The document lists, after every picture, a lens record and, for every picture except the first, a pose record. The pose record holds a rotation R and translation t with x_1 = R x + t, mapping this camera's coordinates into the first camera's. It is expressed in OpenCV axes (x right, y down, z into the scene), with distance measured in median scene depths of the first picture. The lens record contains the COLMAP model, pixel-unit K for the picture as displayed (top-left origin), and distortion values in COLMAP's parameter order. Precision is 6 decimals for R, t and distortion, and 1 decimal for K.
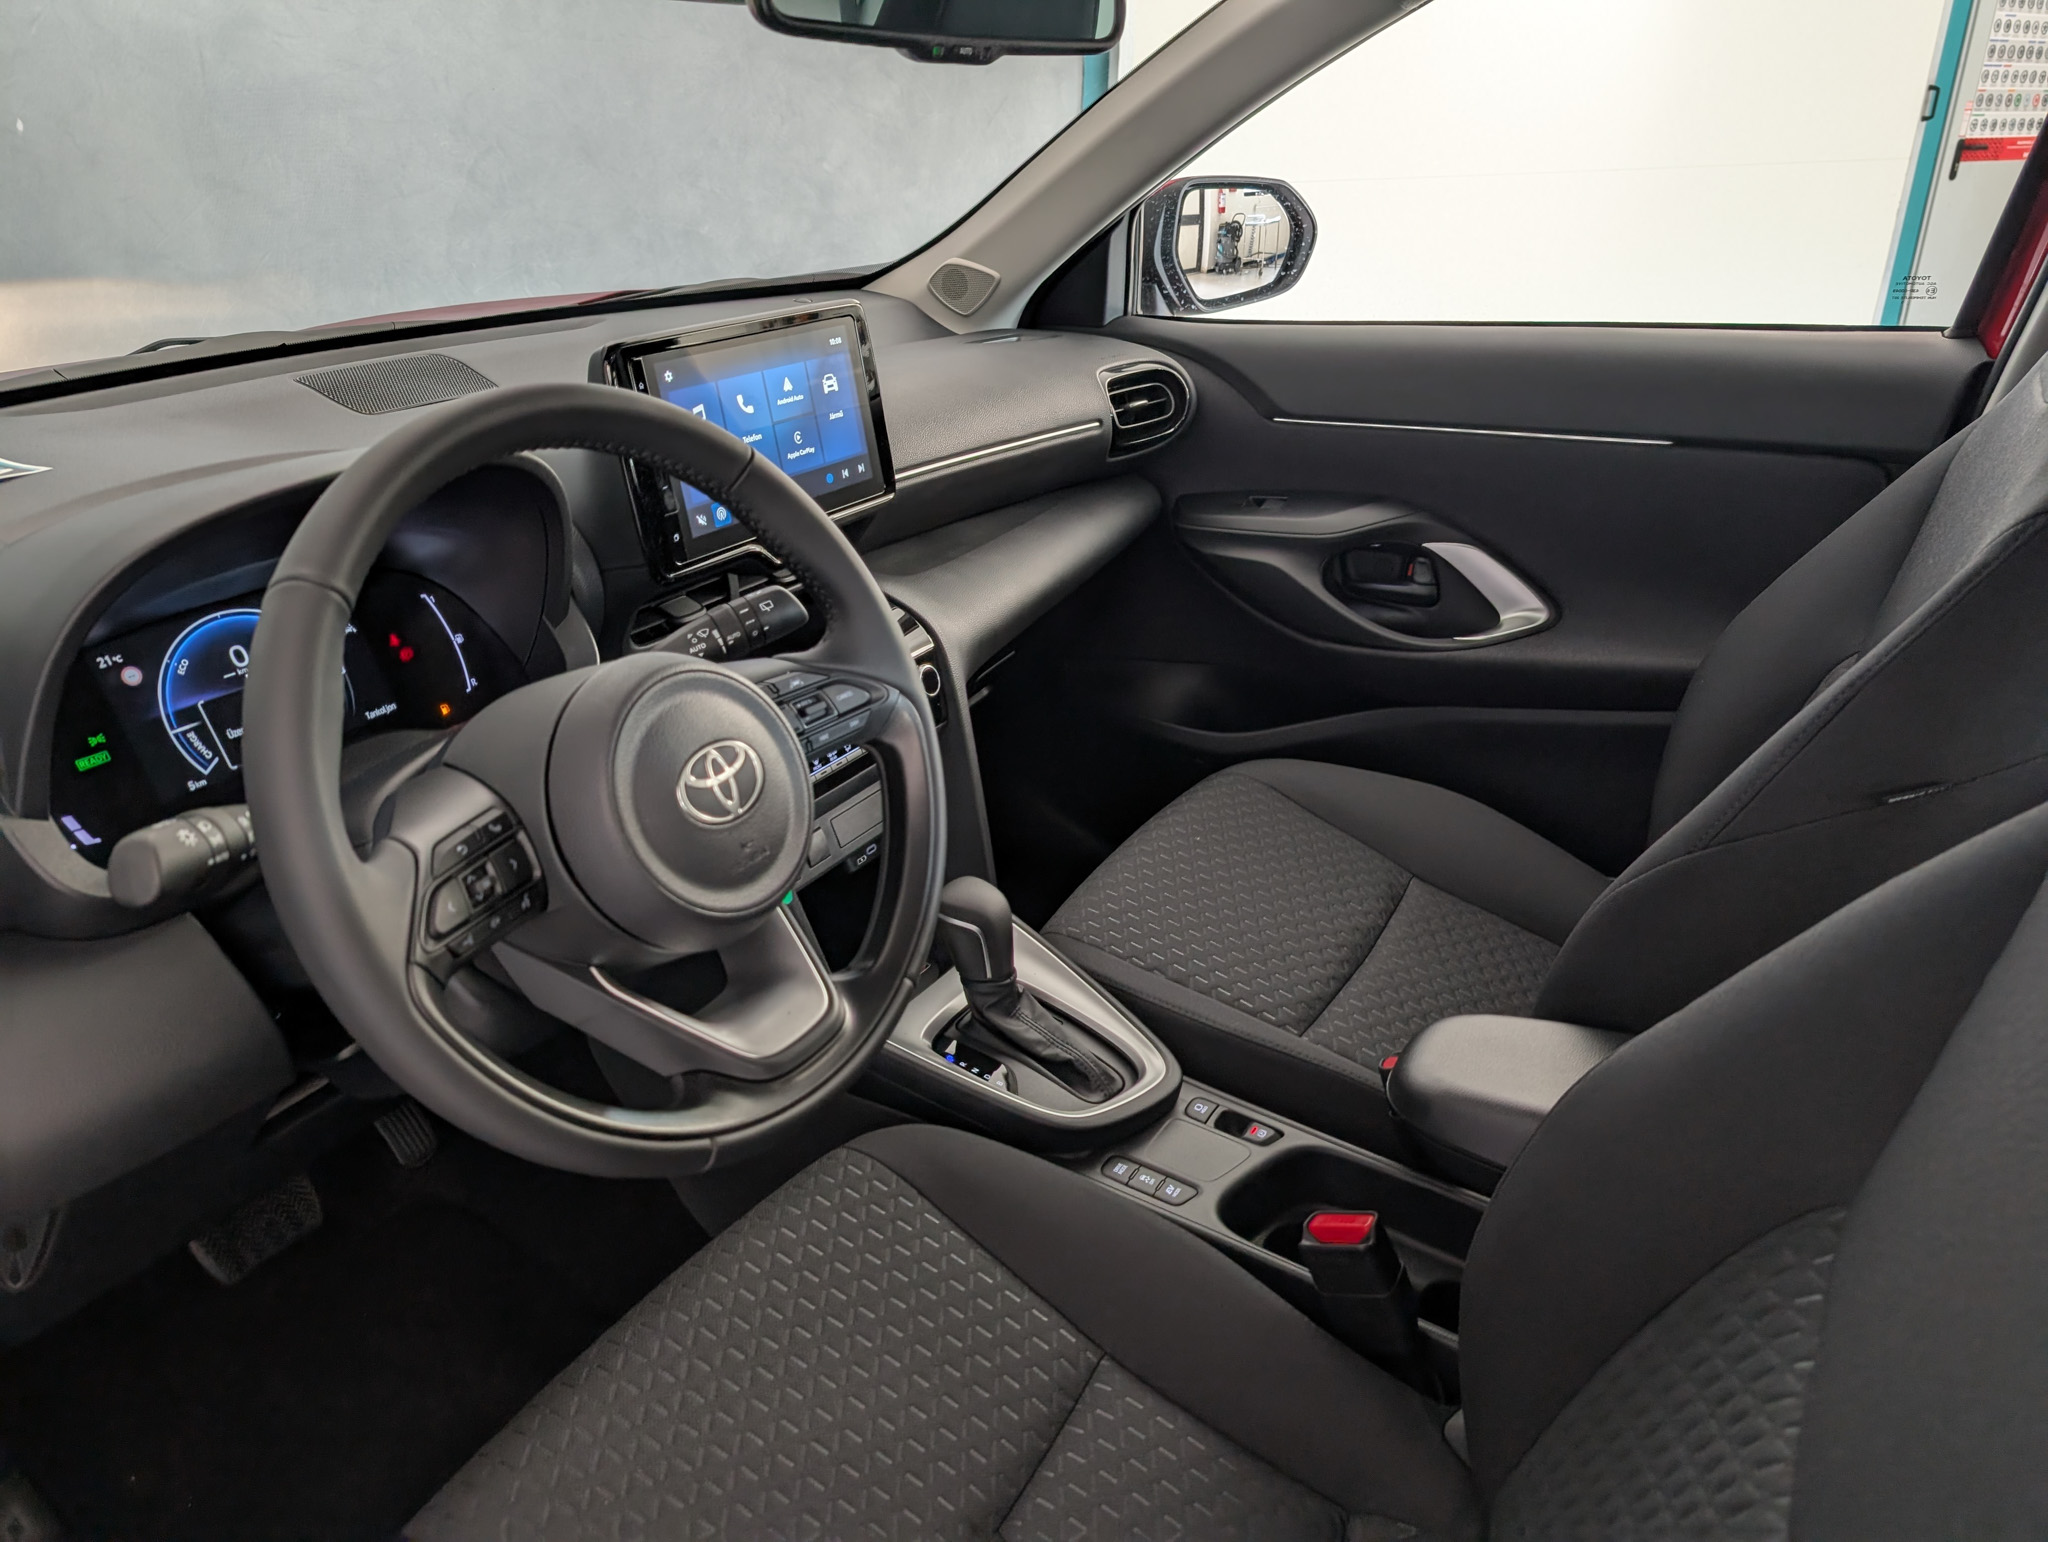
lens RADIAL K [[1429.3, 0, 1024.0], [0, 1429.3, 771.0], [0, 0, 1]] dist [0.001334, 0.002447]
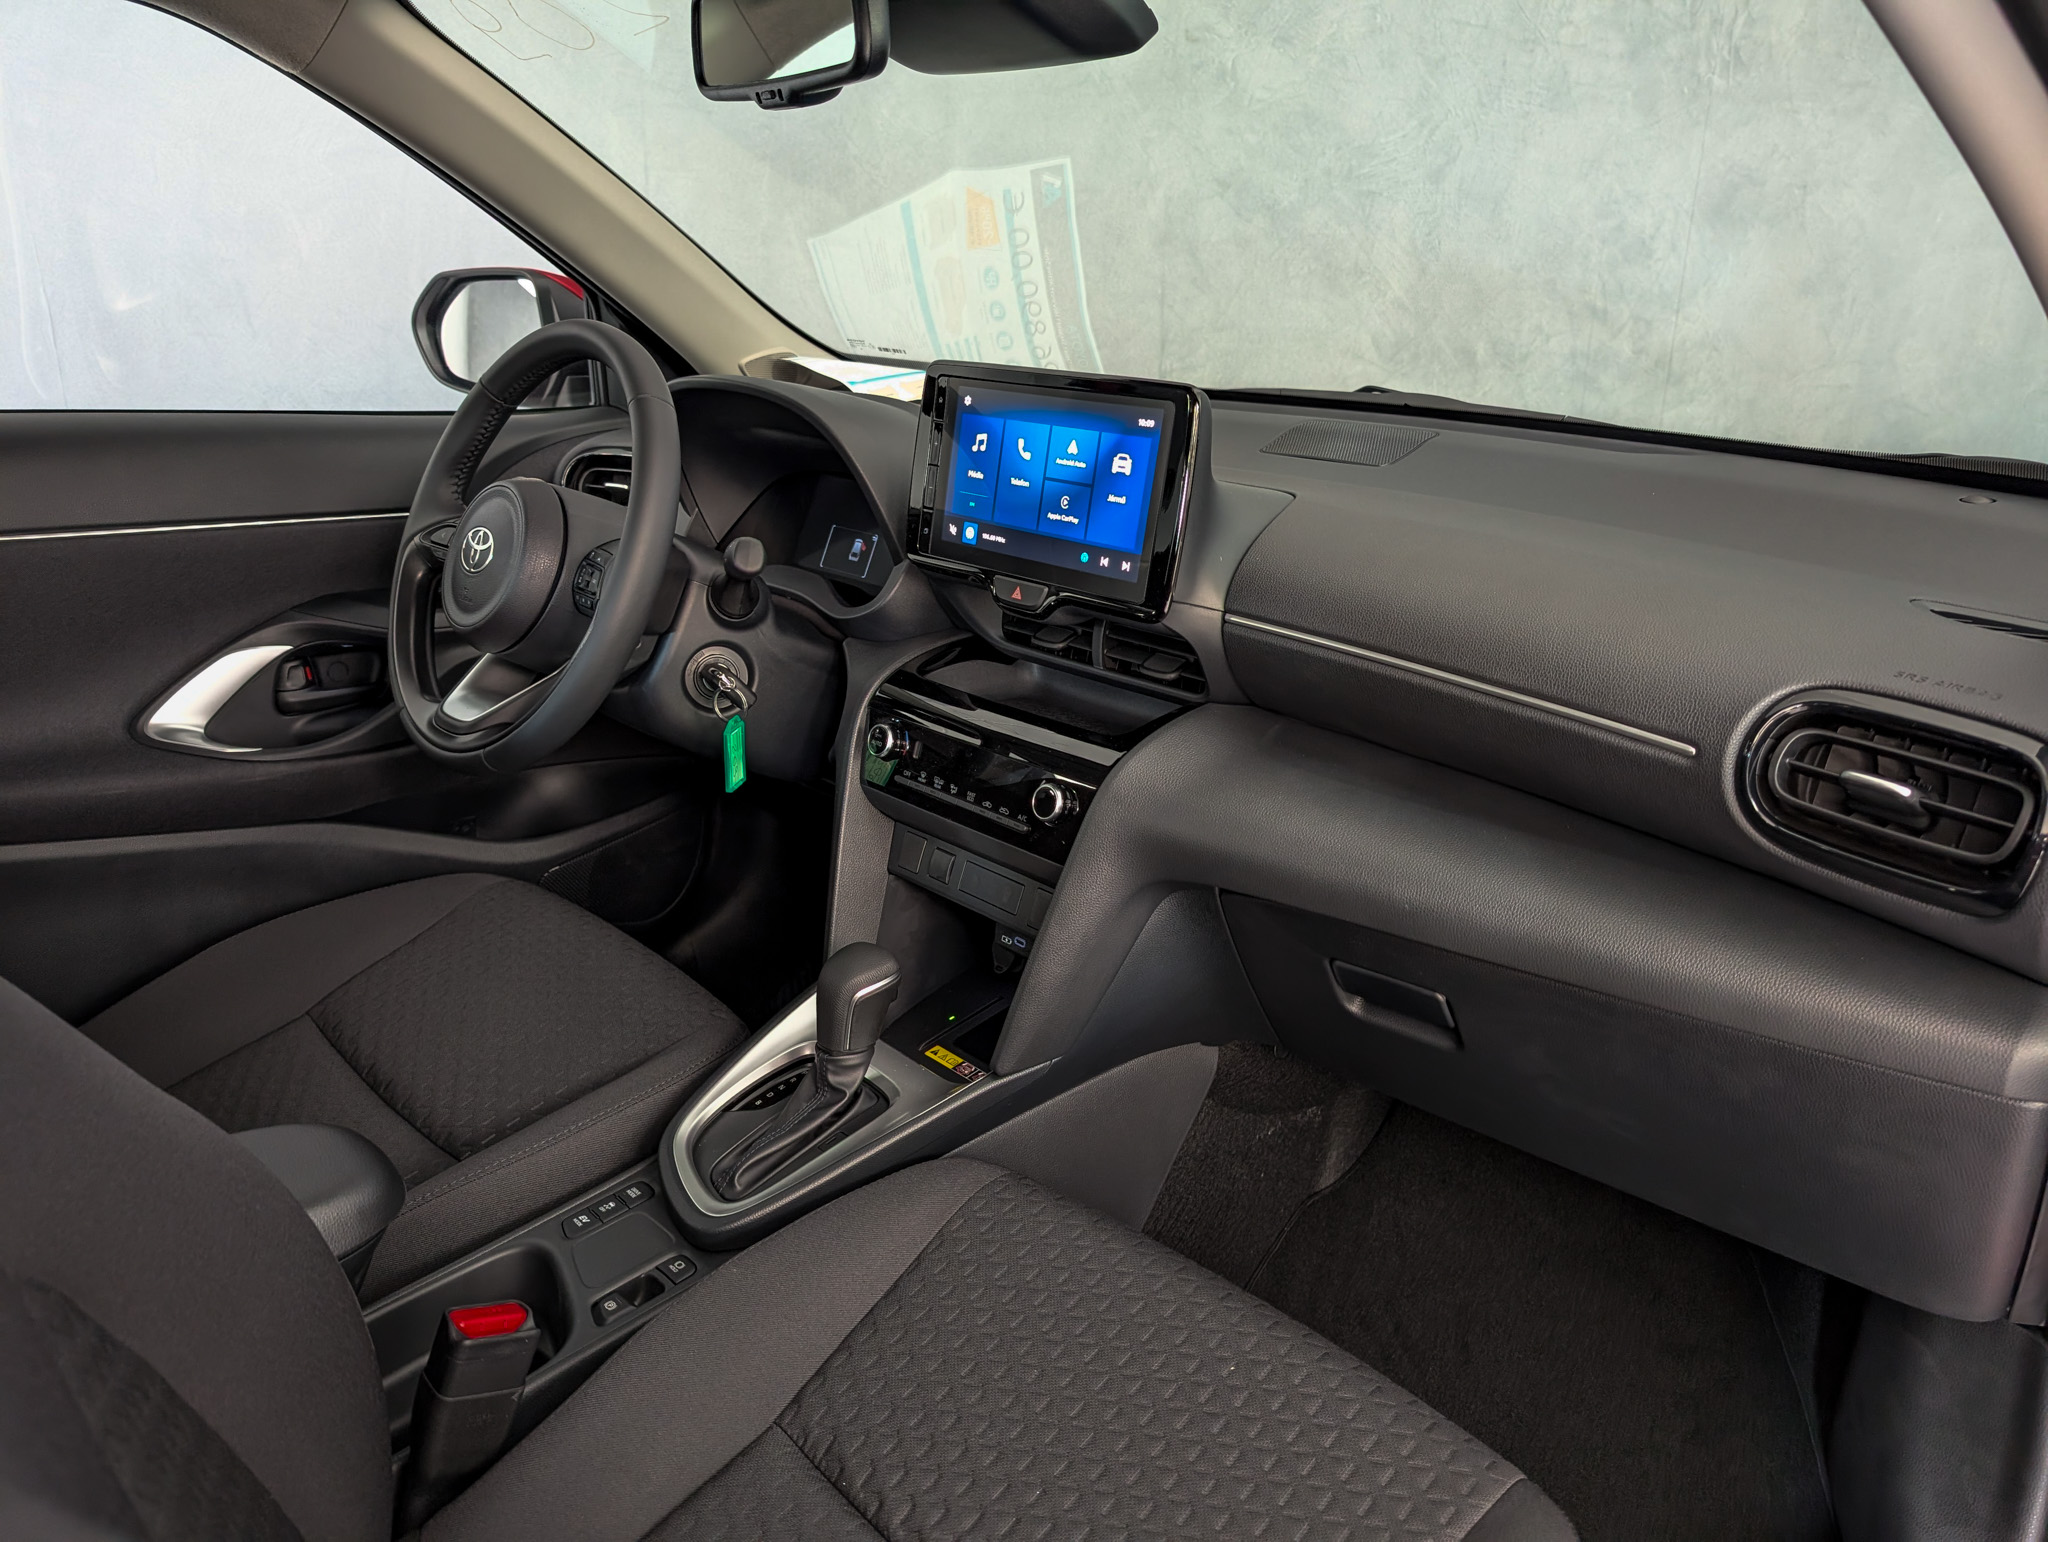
lens RADIAL K [[1429.3, 0, 1024.0], [0, 1429.3, 771.0], [0, 0, 1]] dist [0.001334, 0.002447]
pose [[-0.277664, 0.336481, -0.899824, 0.763714], [-0.406380, 0.807585, 0.427388, -0.477738], [0.870493, 0.484341, -0.087498, 1.124191]]
